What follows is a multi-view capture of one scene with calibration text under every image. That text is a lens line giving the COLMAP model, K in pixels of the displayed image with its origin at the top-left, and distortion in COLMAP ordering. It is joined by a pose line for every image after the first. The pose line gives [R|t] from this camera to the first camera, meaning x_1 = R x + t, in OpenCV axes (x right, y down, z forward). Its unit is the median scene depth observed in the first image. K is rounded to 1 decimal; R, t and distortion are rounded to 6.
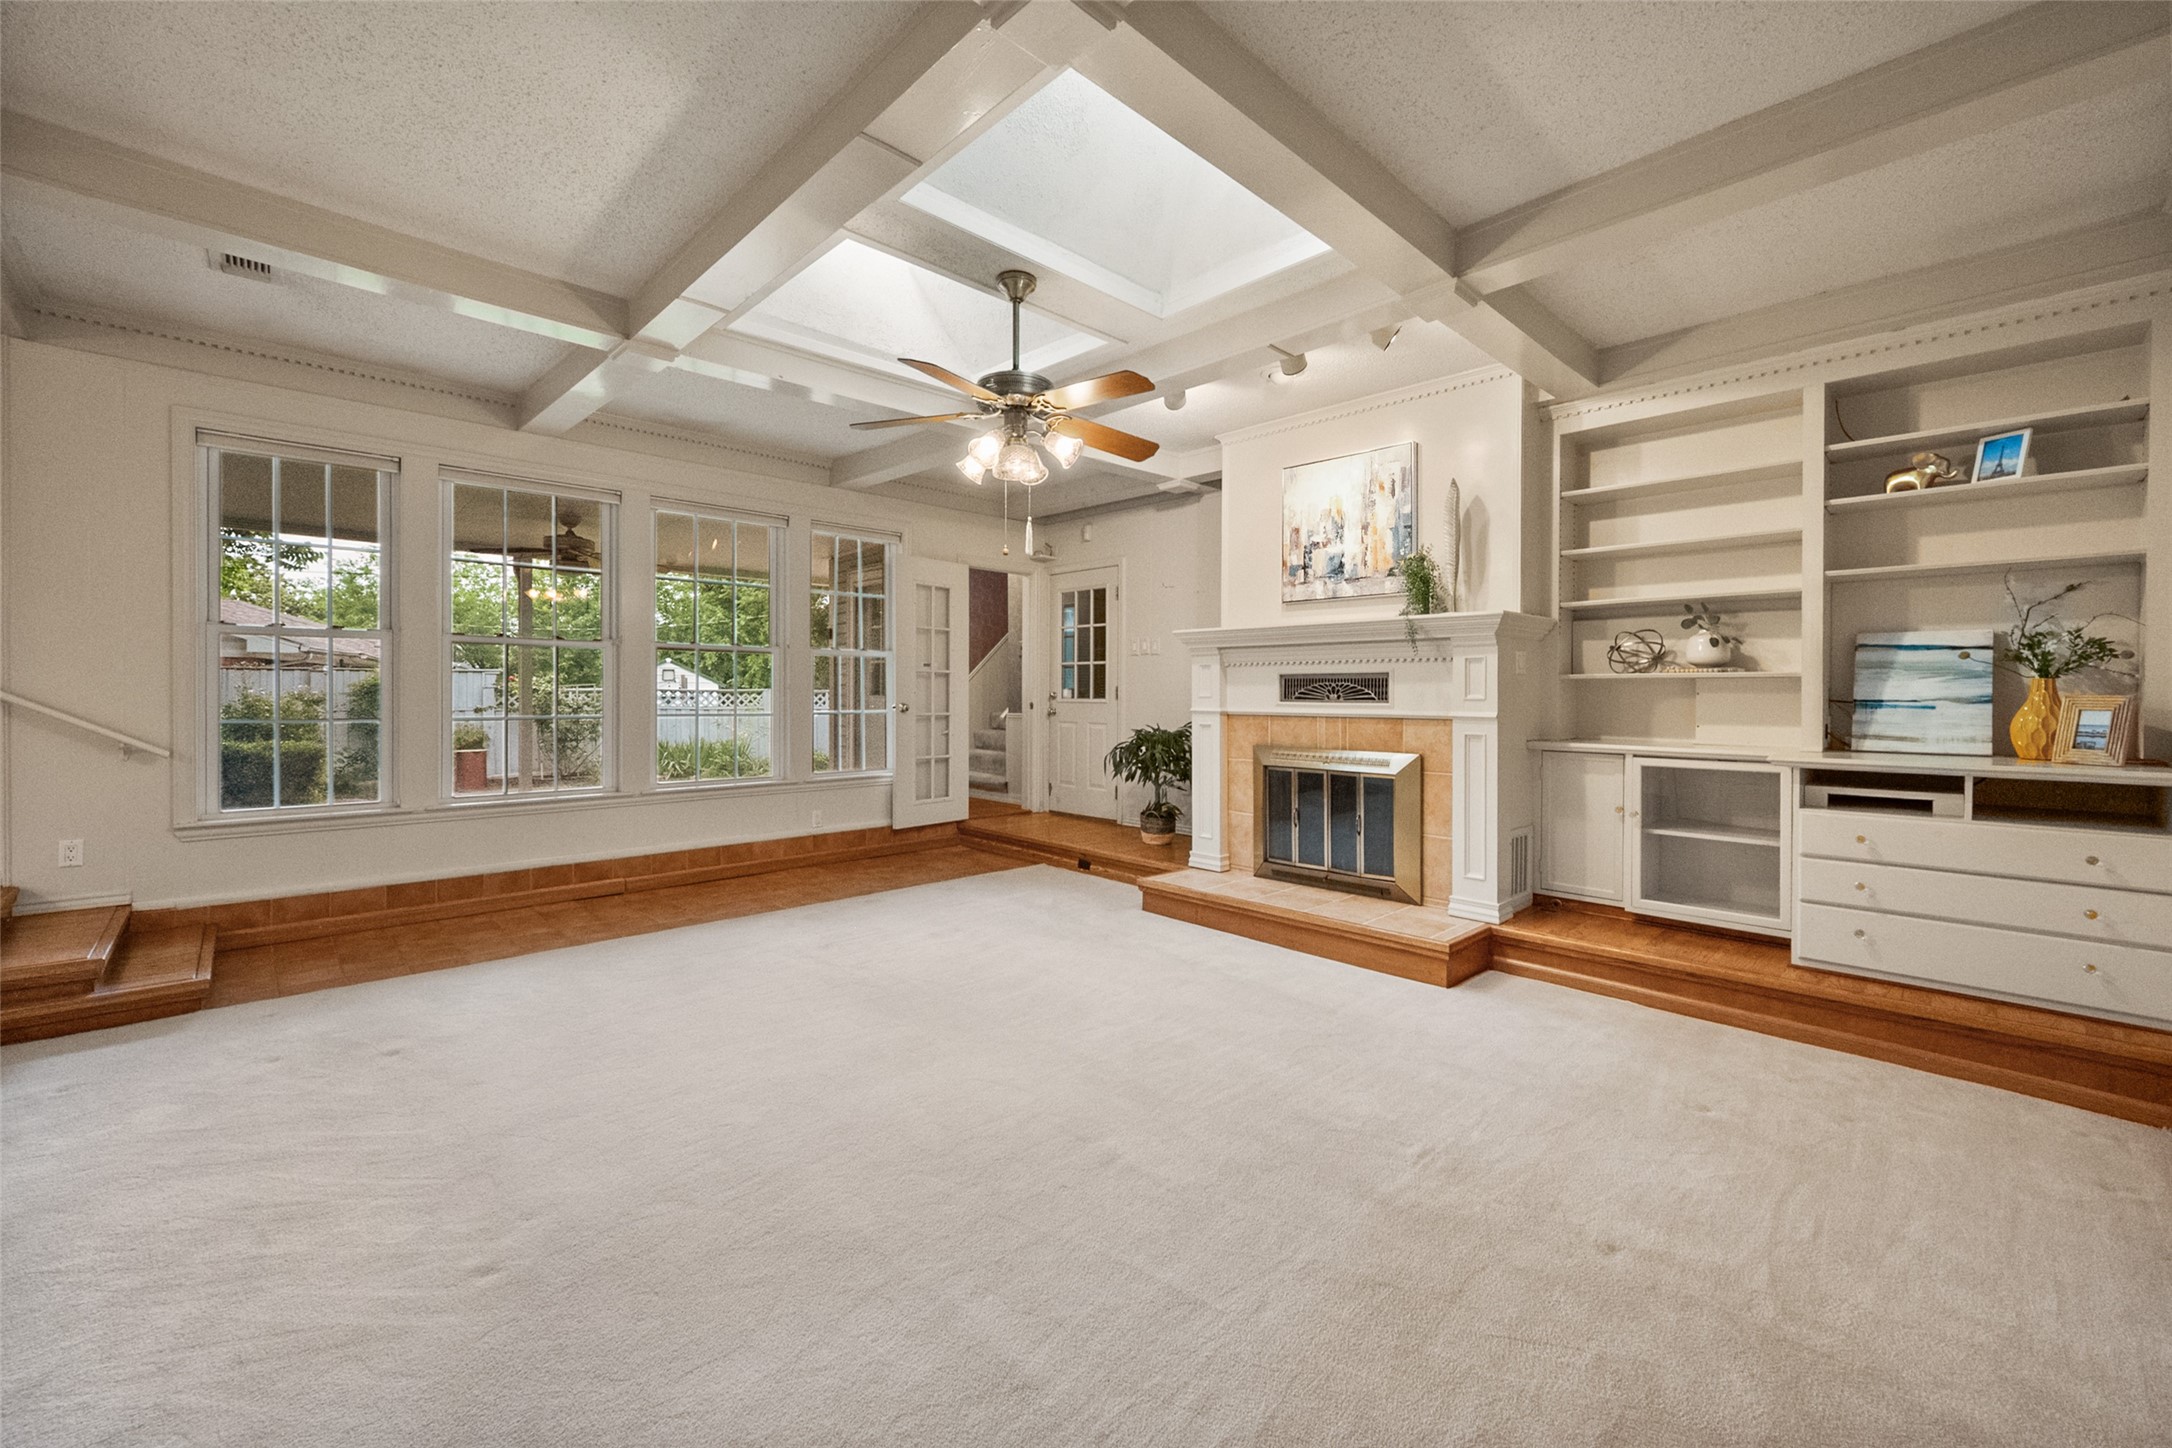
lens RADIAL K [[872.0, 0, 1082.2], [0, 872.0, 694.5], [0, 0, 1]] dist [0.000767, -0.000432]
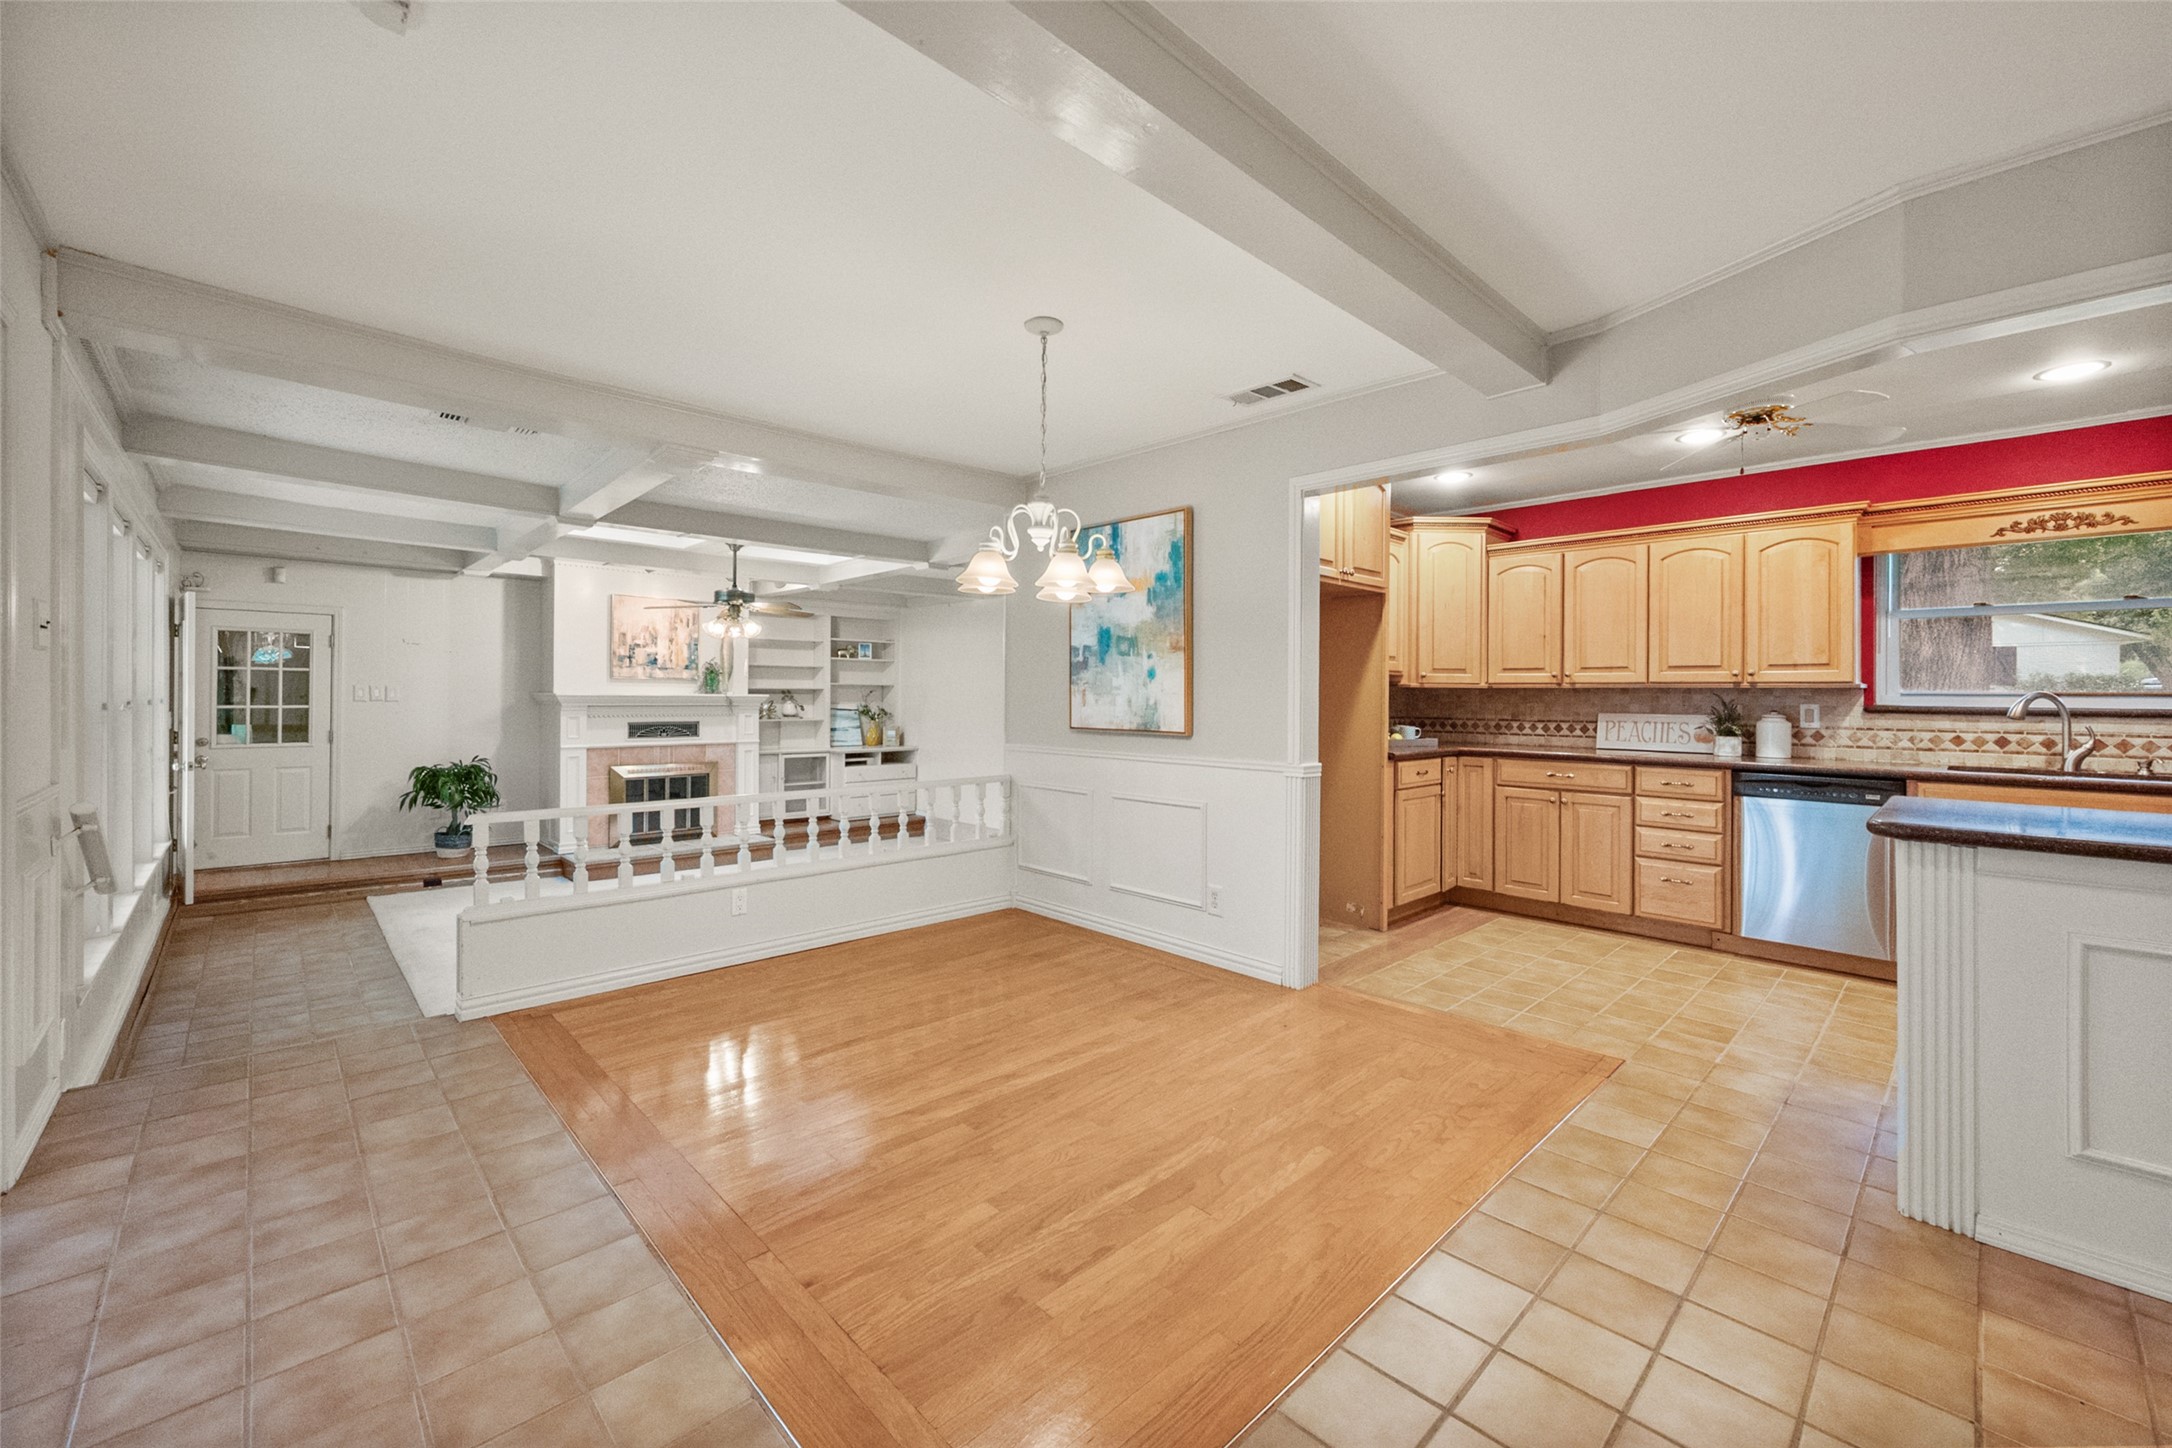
lens RADIAL K [[872.0, 0, 1097.3], [0, 872.0, 695.0], [0, 0, 1]] dist [0.000767, -0.000432]
pose [[-0.009704, -0.005367, 0.999939, -1.463313], [-0.008742, 0.999948, 0.005283, -0.093356], [-0.999915, -0.008690, -0.009751, 0.124466]]
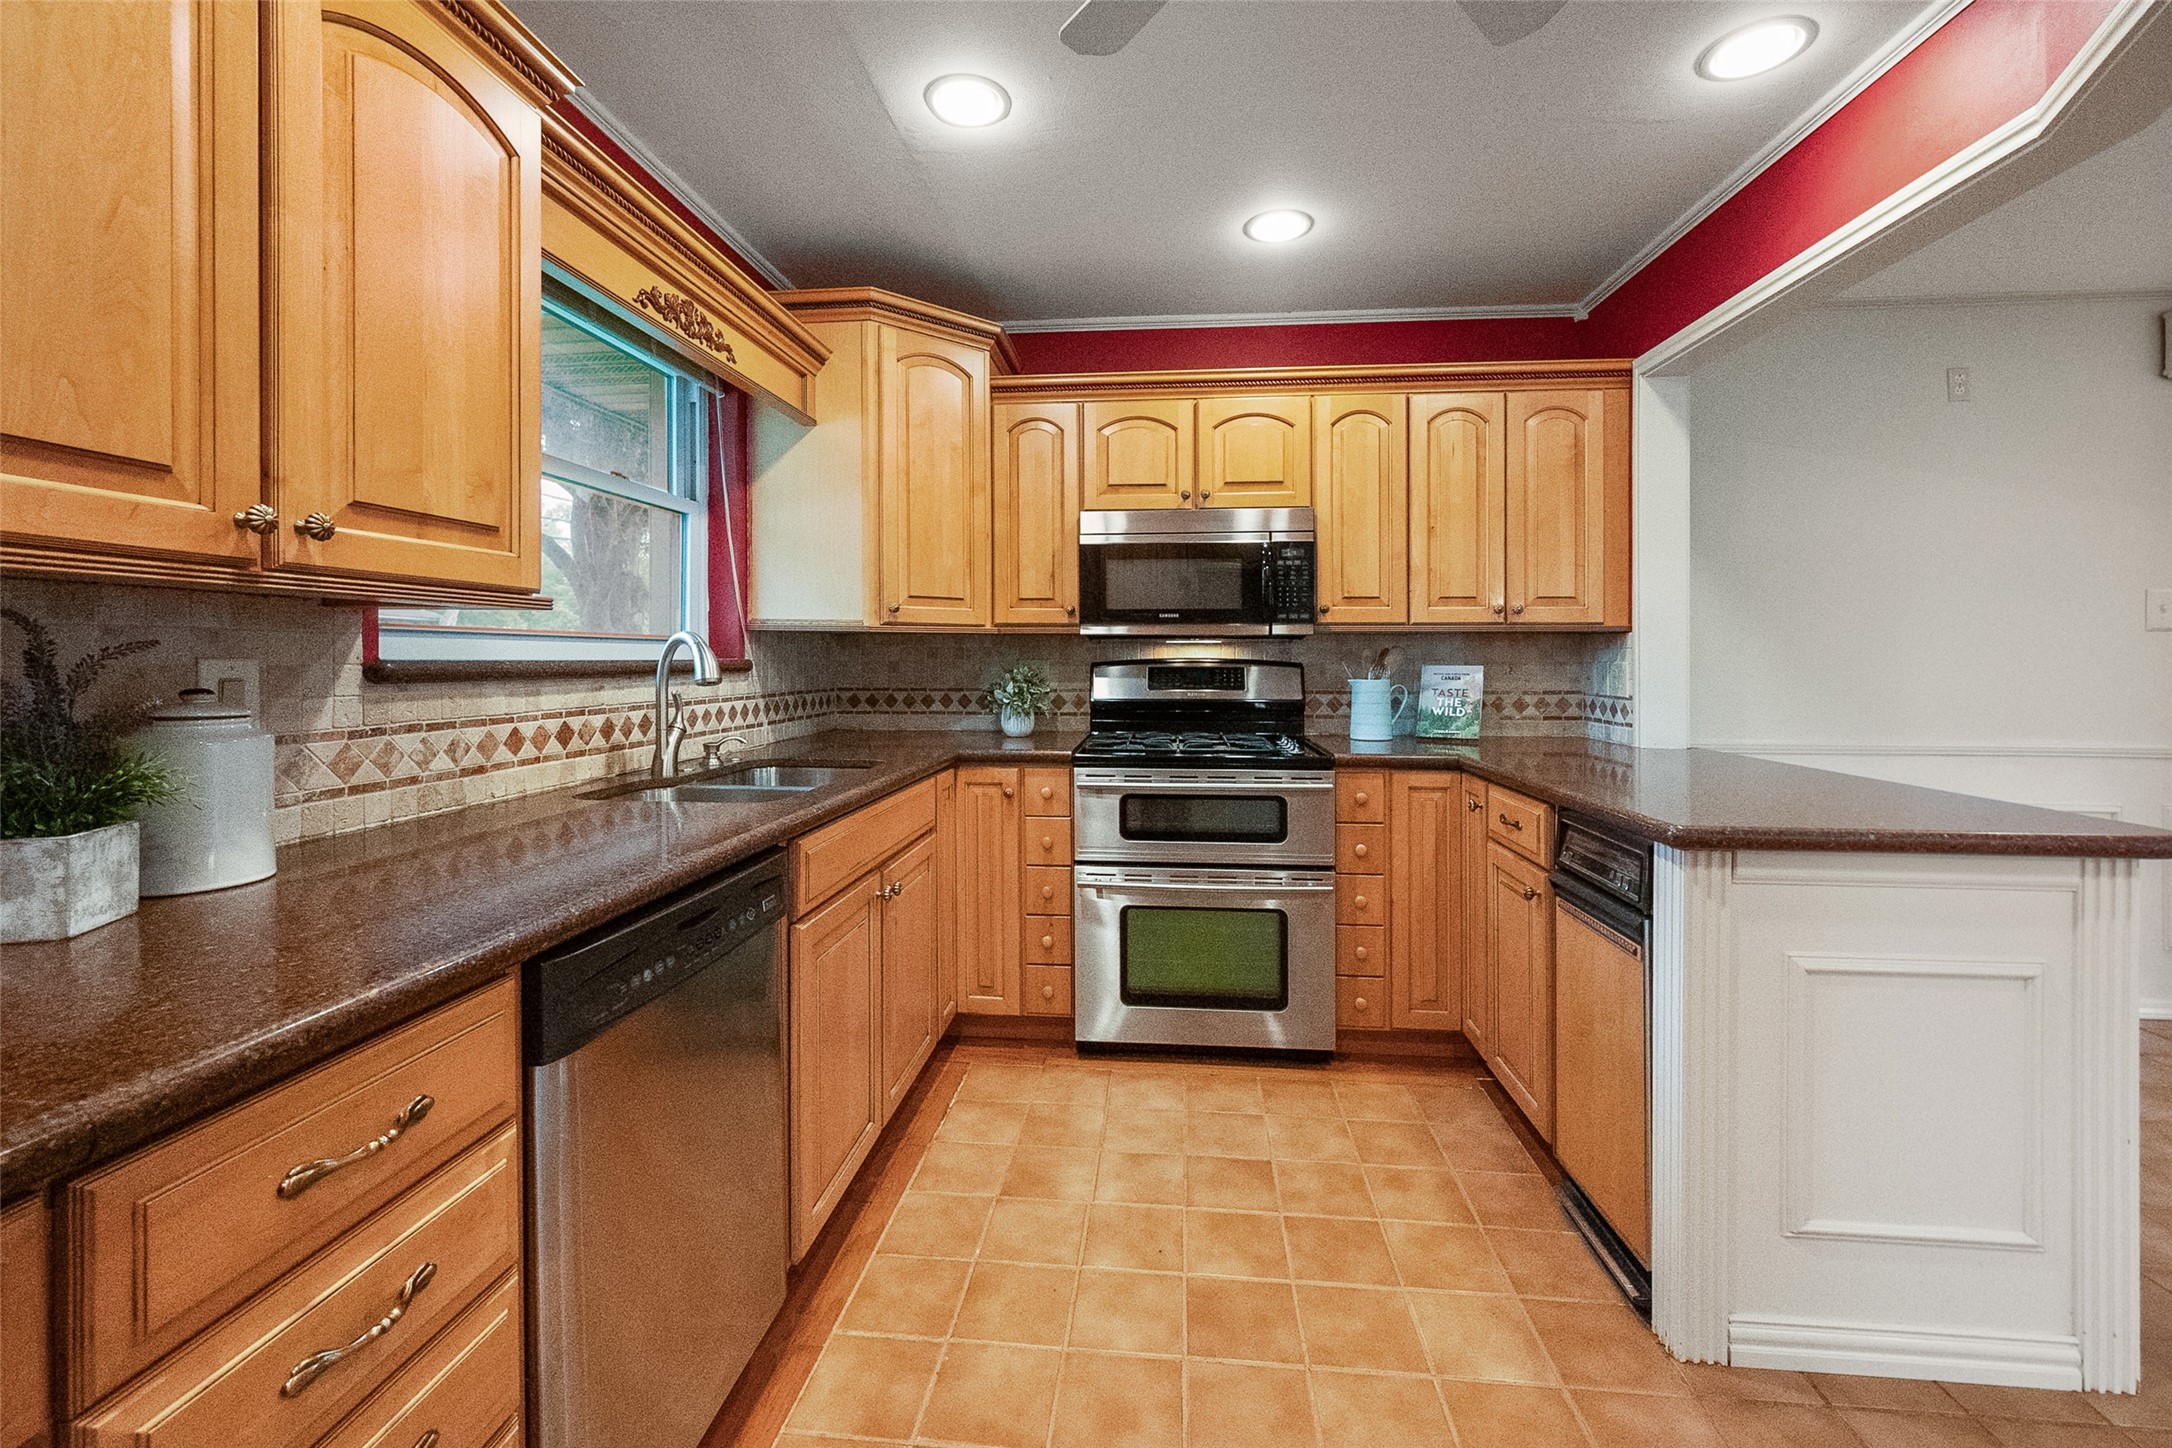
lens RADIAL K [[872.0, 0, 1083.7], [0, 872.0, 656.4], [0, 0, 1]] dist [0.000767, -0.000432]
pose [[-0.754008, -0.007675, -0.656820, -0.556366], [-0.006377, 0.999970, -0.004365, -0.086845], [0.656834, 0.000897, -0.754034, -0.293939]]
